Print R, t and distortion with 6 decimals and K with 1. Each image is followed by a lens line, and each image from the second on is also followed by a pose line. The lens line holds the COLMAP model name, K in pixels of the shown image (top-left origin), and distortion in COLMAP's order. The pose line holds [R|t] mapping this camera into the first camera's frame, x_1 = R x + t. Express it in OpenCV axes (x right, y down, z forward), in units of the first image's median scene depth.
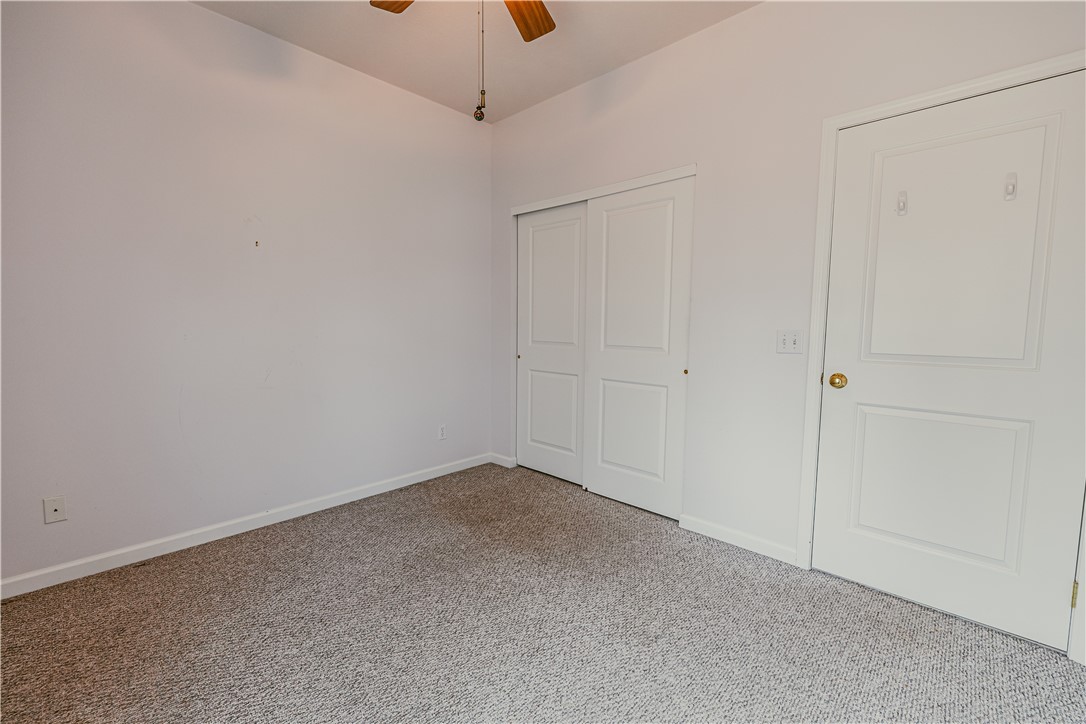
lens RADIAL K [[454.2, 0, 541.7], [0, 454.2, 360.8], [0, 0, 1]] dist [0.002407, -0.000068]
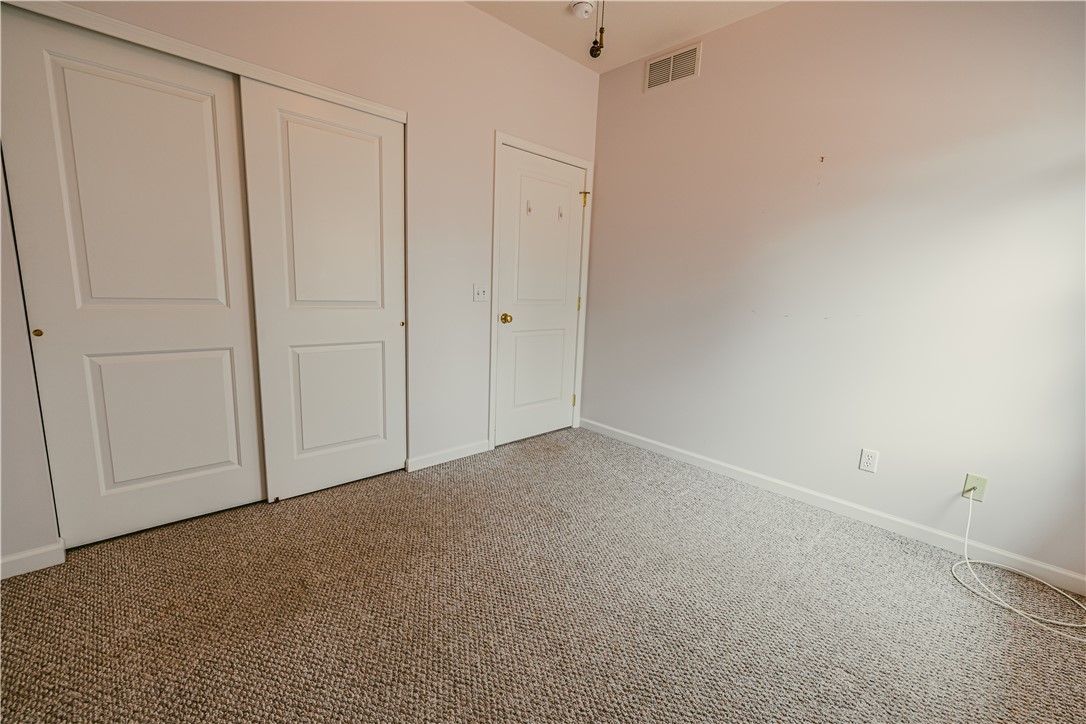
lens RADIAL K [[454.2, 0, 544.4], [0, 454.2, 361.1], [0, 0, 1]] dist [0.002407, -0.000068]
pose [[0.036170, -0.167439, 0.985219, -0.724625], [0.036749, 0.985420, 0.166124, -0.052413], [-0.998670, 0.030197, 0.041795, 0.686090]]
